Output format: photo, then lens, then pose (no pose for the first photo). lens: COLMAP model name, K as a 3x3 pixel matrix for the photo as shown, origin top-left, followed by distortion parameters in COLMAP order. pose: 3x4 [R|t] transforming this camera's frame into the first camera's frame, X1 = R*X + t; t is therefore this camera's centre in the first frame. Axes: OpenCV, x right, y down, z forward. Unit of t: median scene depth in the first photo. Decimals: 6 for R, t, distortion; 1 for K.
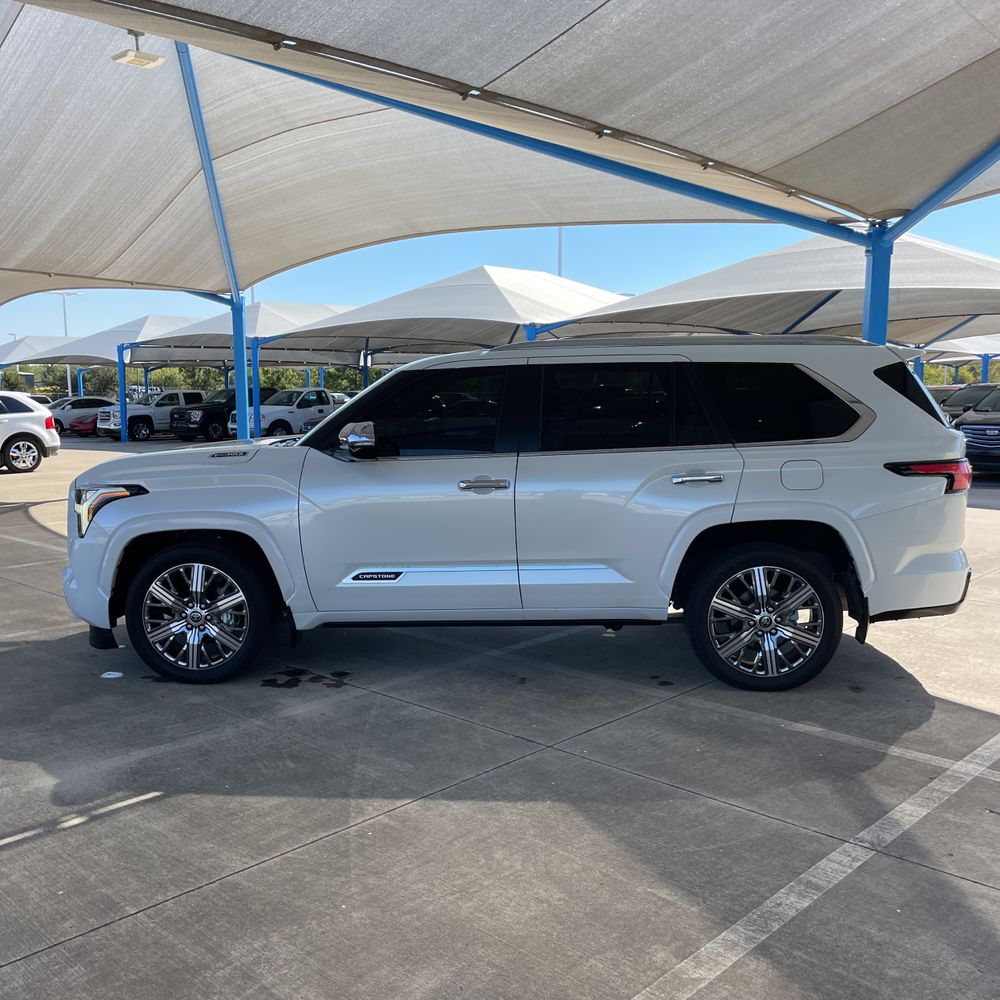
lens RADIAL K [[1016.8, 0, 497.0], [0, 1016.8, 512.2], [0, 0, 1]] dist [0.121636, -0.209580]
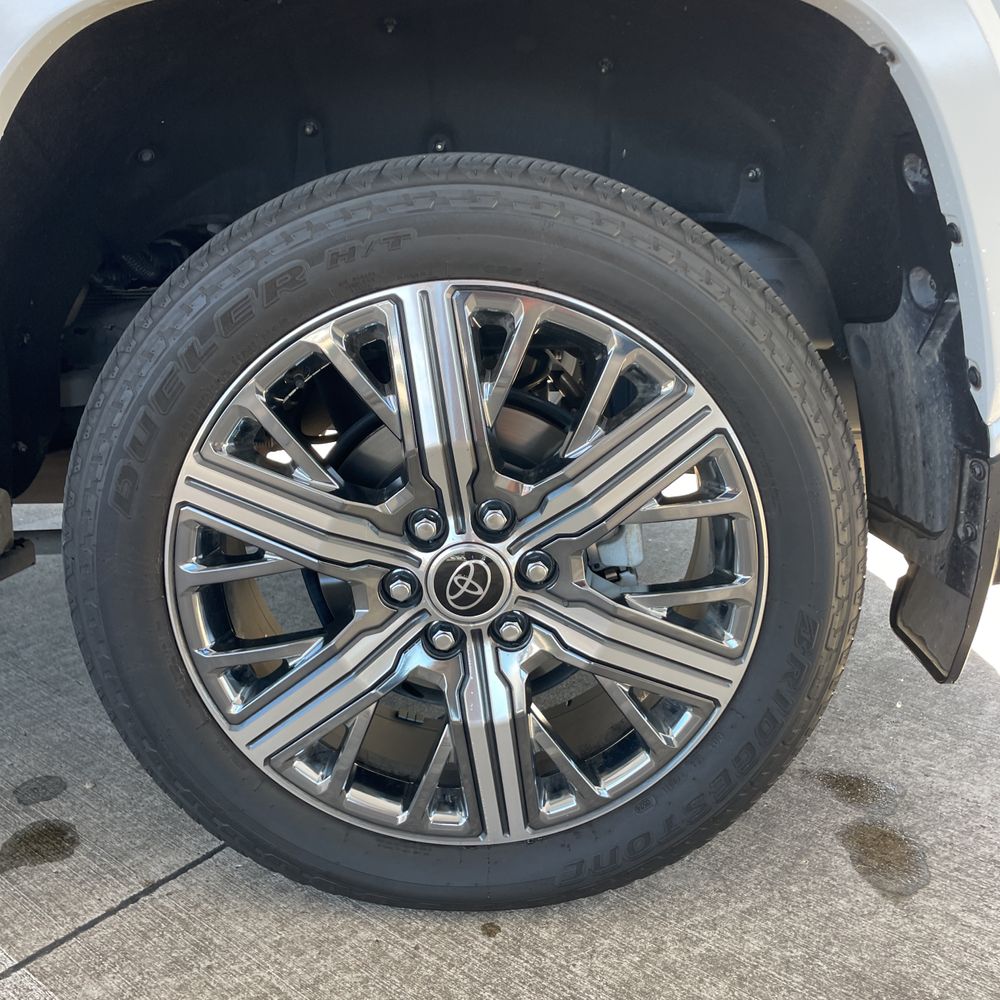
lens RADIAL K [[1008.9, 0, 500.0], [0, 1008.9, 500.0], [0, 0, 1]] dist [0.099205, -0.162015]
pose [[0.994658, -0.002168, 0.103201, 0.246647], [-0.014035, 0.987656, 0.156011, 0.061877], [-0.102265, -0.156626, 0.982349, 0.812385]]
